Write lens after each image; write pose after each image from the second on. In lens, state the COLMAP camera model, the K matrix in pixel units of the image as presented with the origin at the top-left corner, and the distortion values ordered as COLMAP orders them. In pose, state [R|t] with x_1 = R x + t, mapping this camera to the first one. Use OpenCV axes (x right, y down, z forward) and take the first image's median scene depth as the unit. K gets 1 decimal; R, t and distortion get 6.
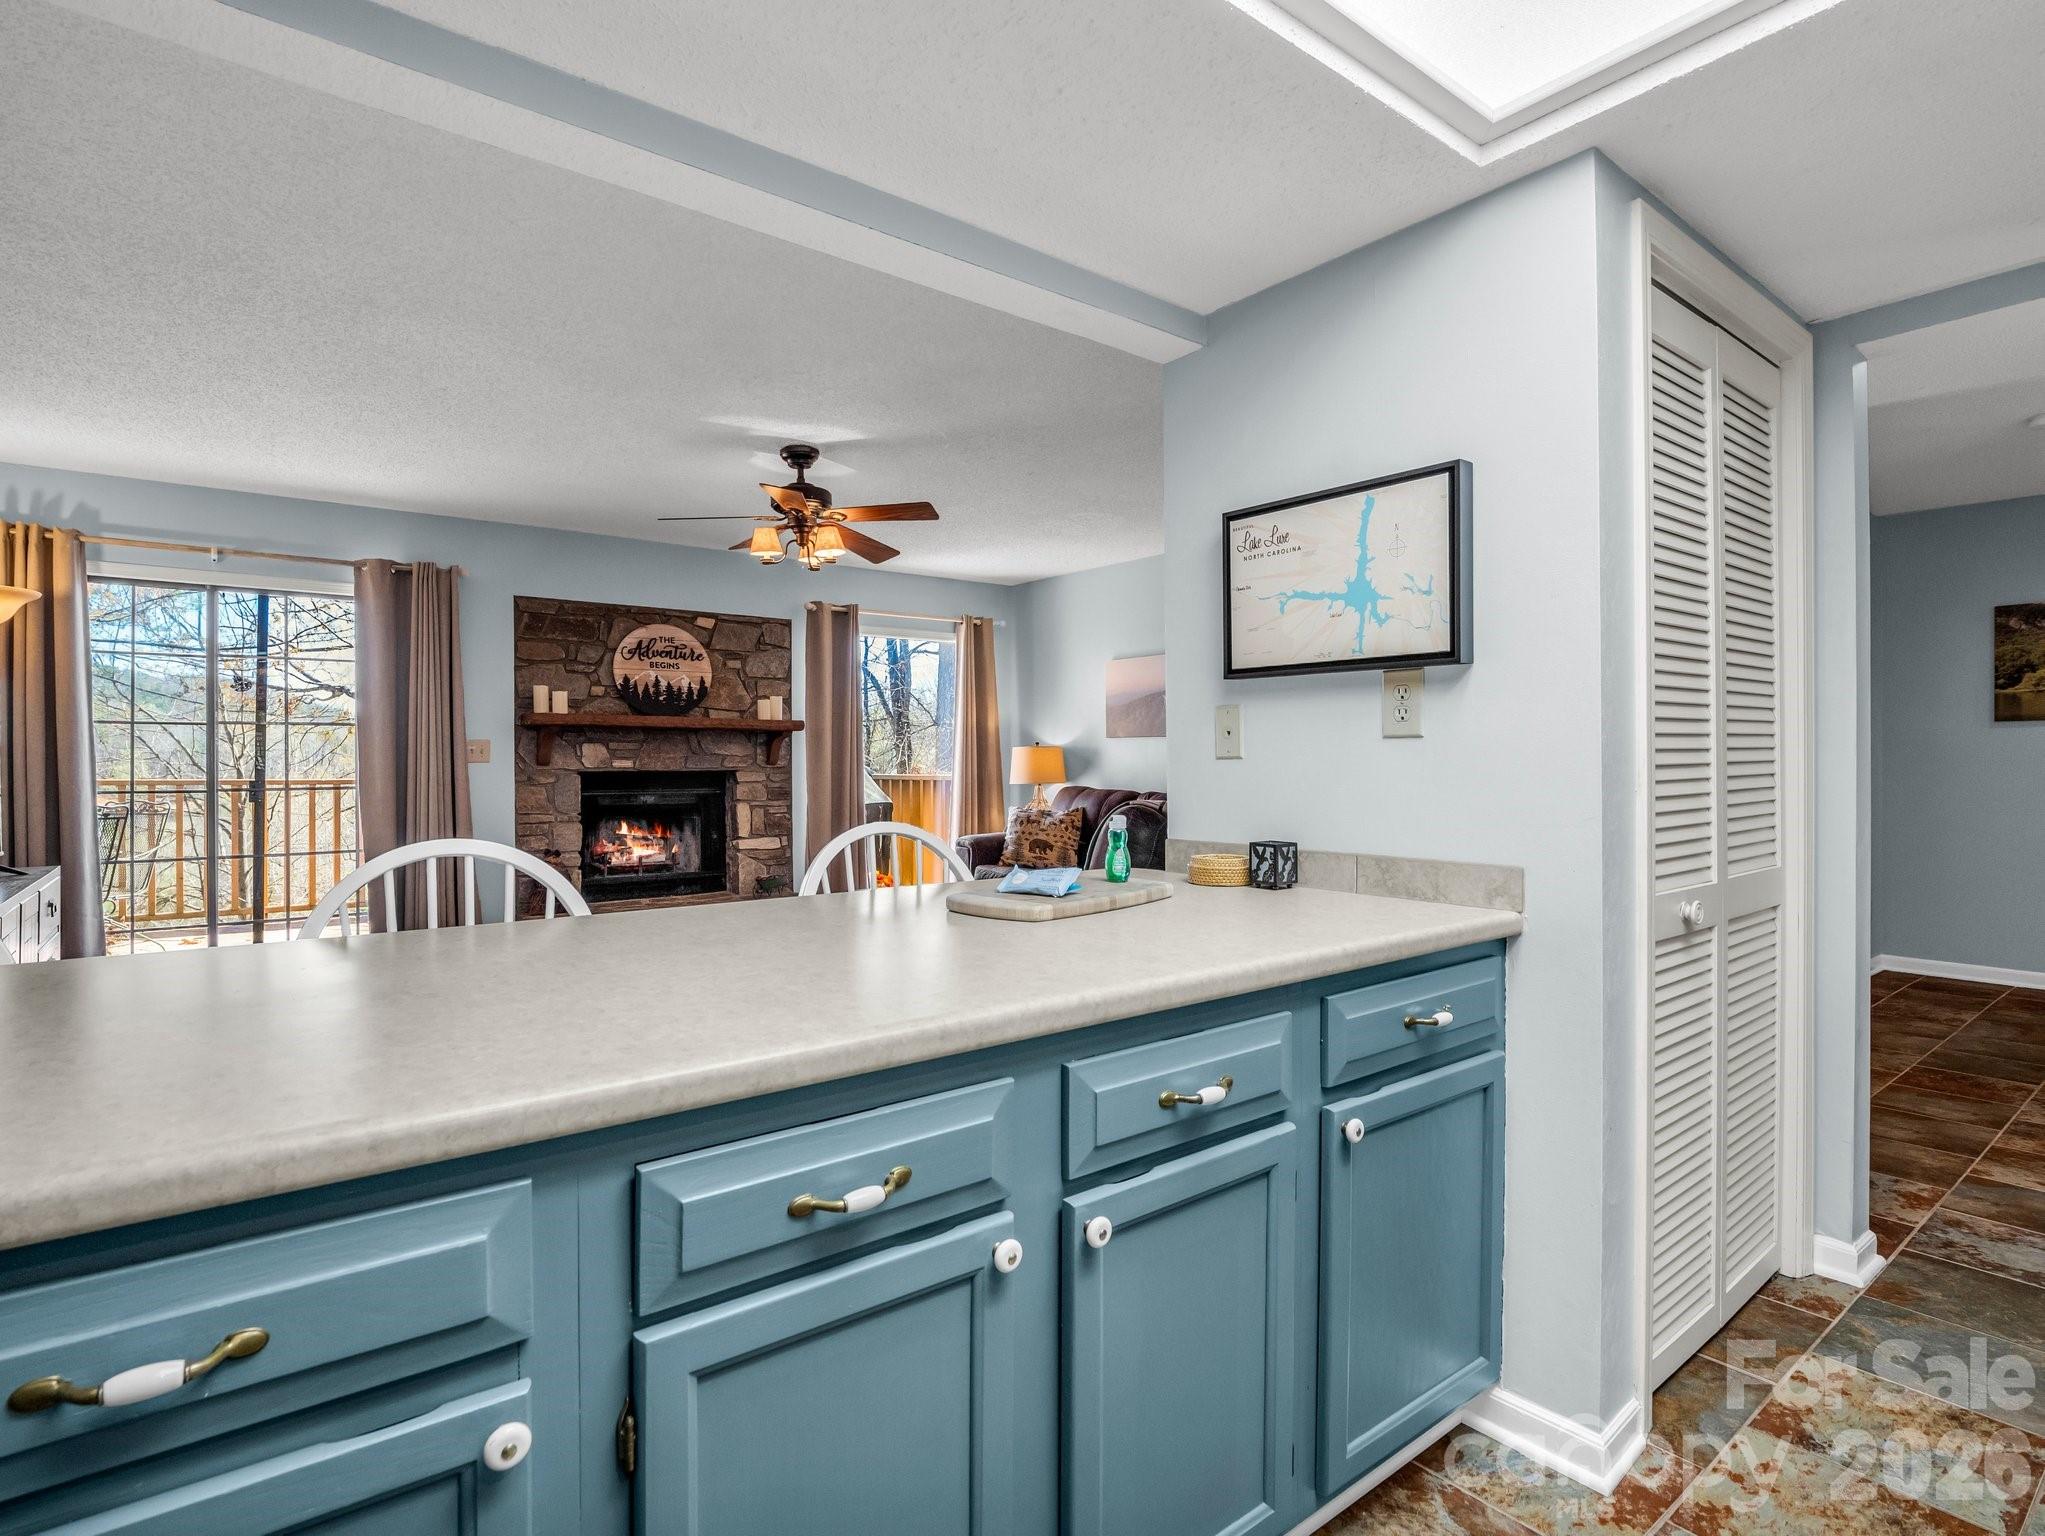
lens RADIAL K [[1008.6, 0, 1104.0], [0, 1008.6, 750.3], [0, 0, 1]] dist [-0.010589, -0.004217]
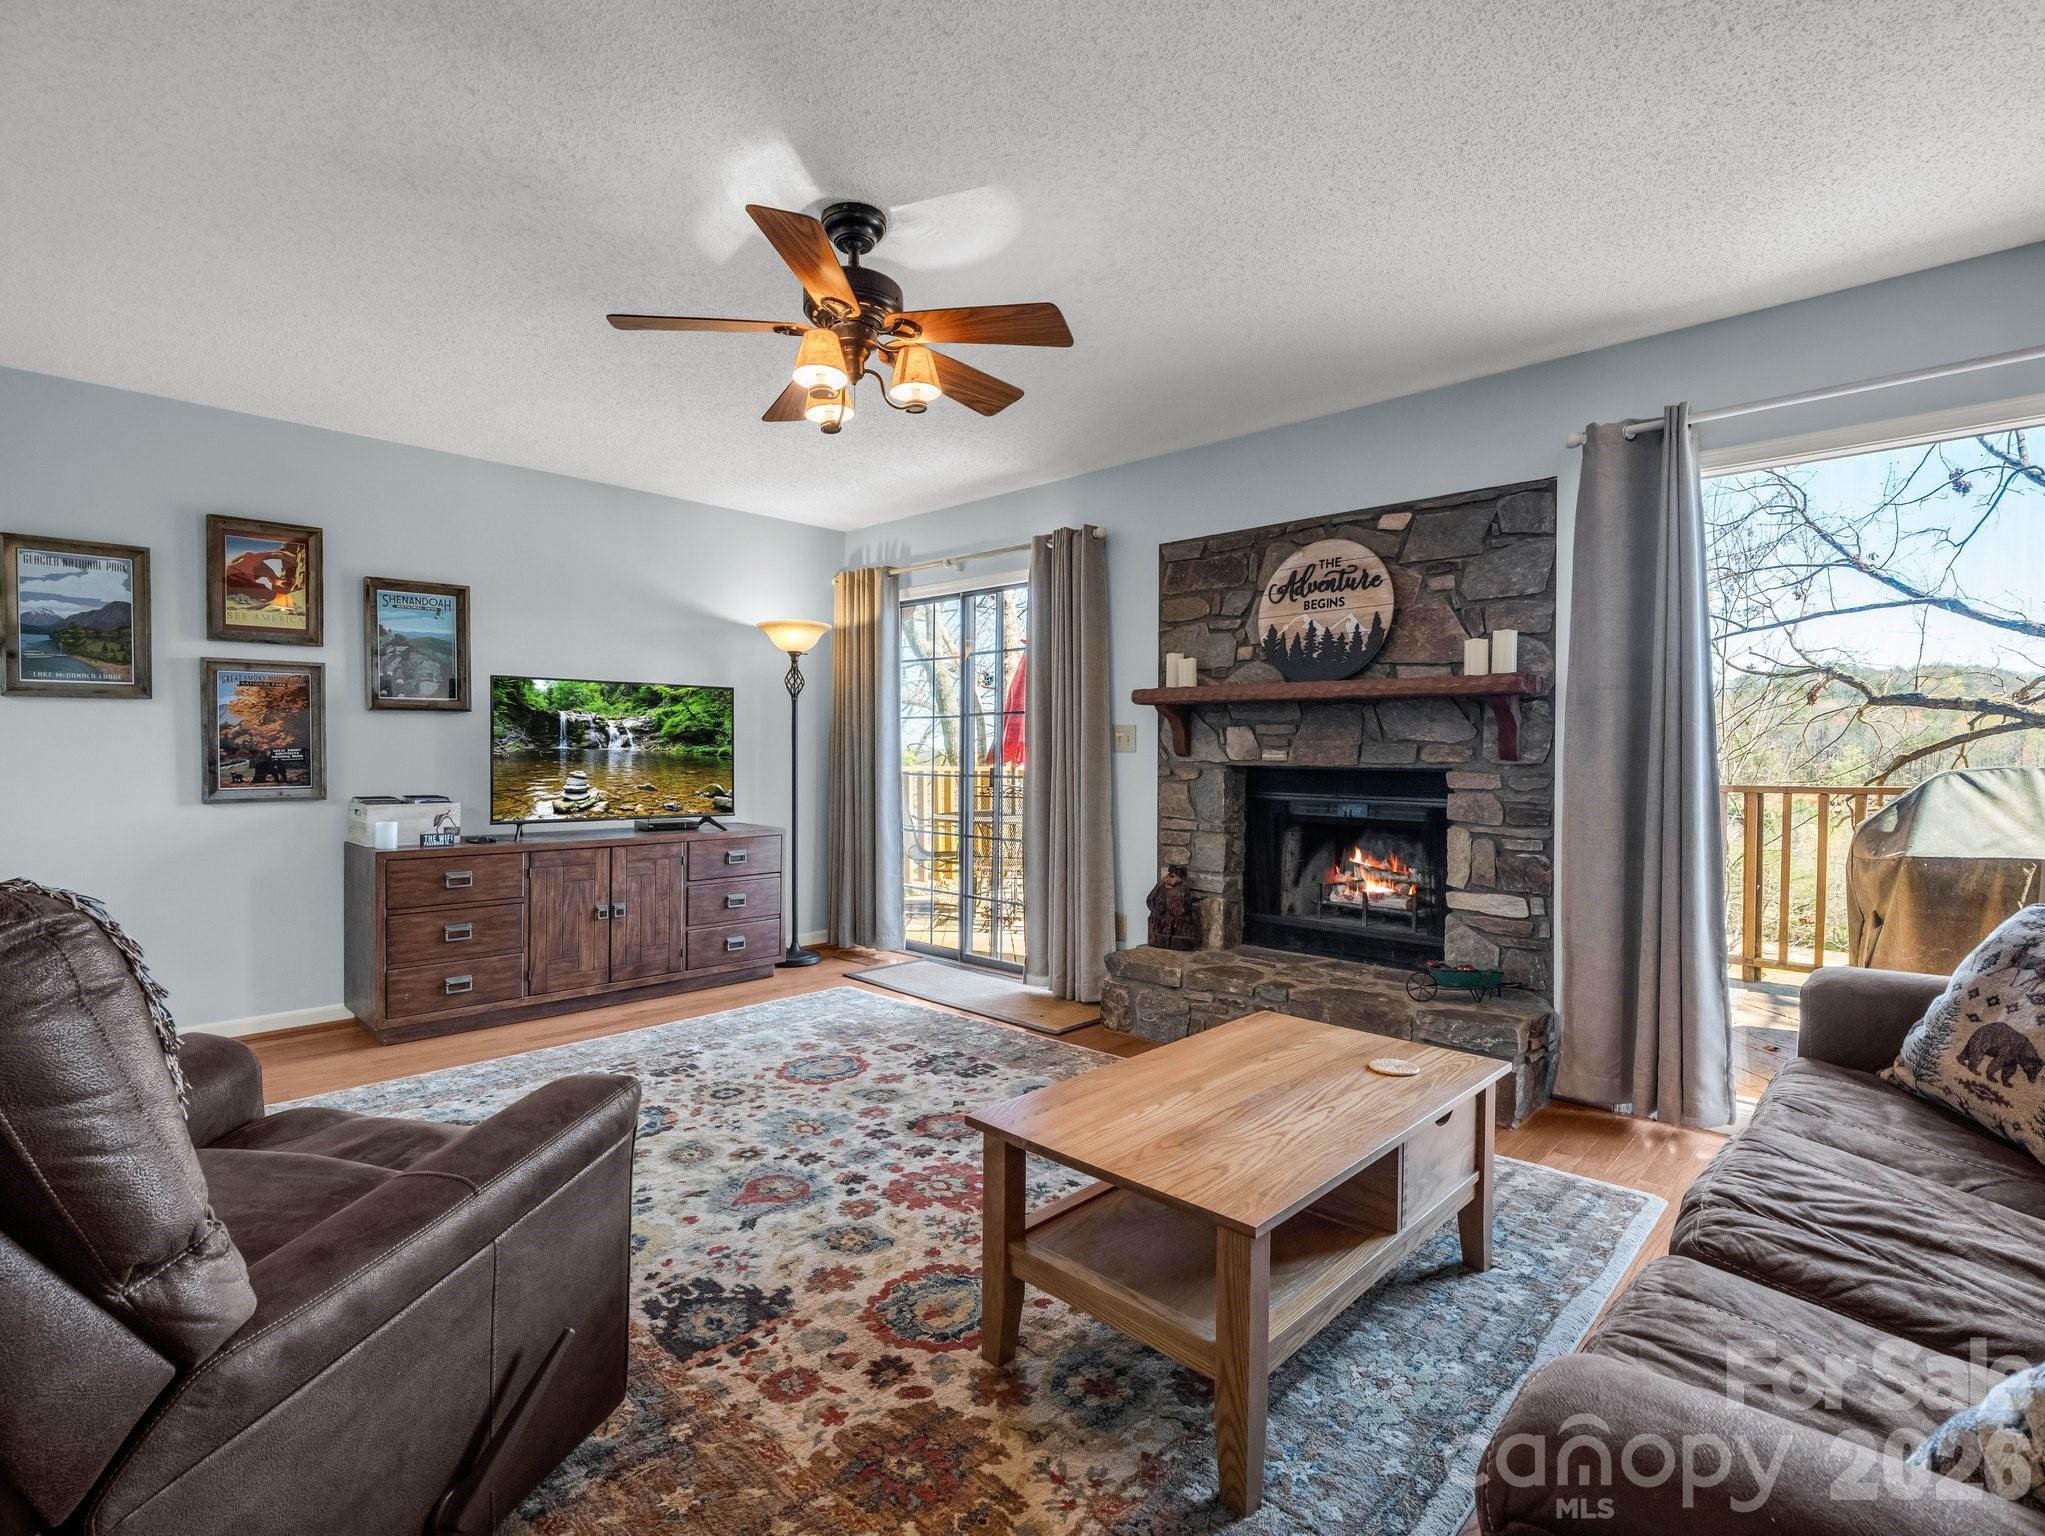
lens RADIAL K [[1008.6, 0, 1021.1], [0, 1008.6, 762.0], [0, 0, 1]] dist [-0.010589, -0.004217]
pose [[0.108588, 0.012814, -0.994004, 0.185826], [0.006334, 0.999888, 0.013582, 0.007343], [0.994067, -0.007771, 0.108494, 0.740775]]
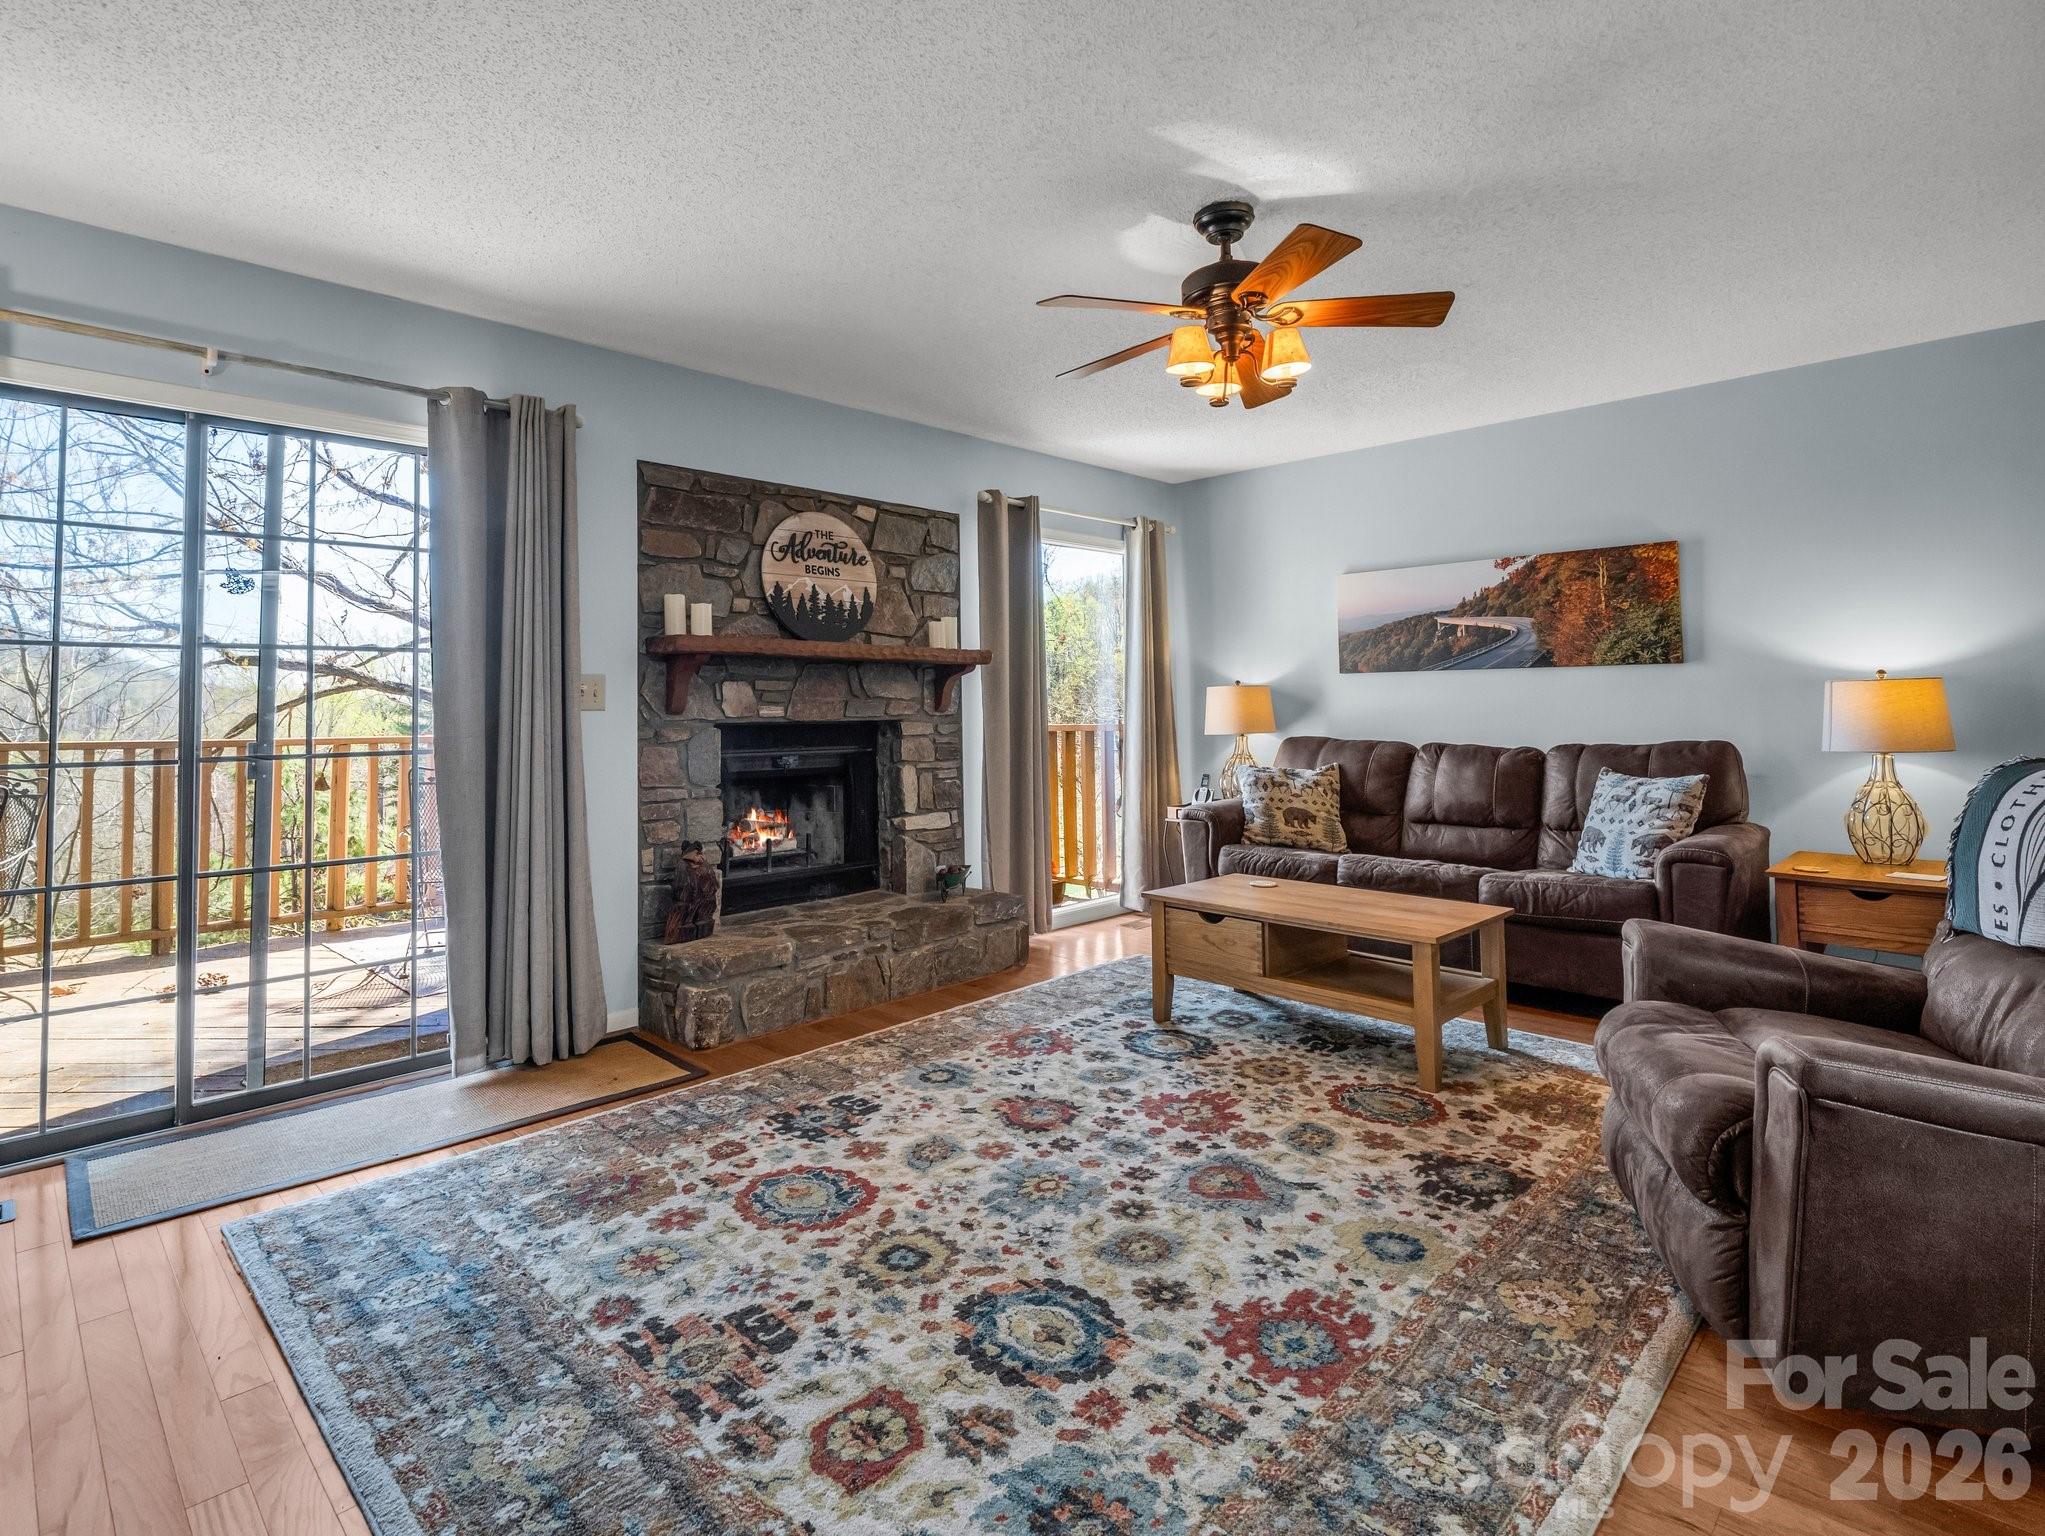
lens RADIAL K [[1008.6, 0, 1039.9], [0, 1008.6, 642.8], [0, 0, 1]] dist [-0.010589, -0.004217]
pose [[0.995510, -0.002183, 0.094628, -0.354331], [0.007290, 0.998533, -0.053656, 0.004978], [-0.094372, 0.054105, 0.994066, 0.290791]]
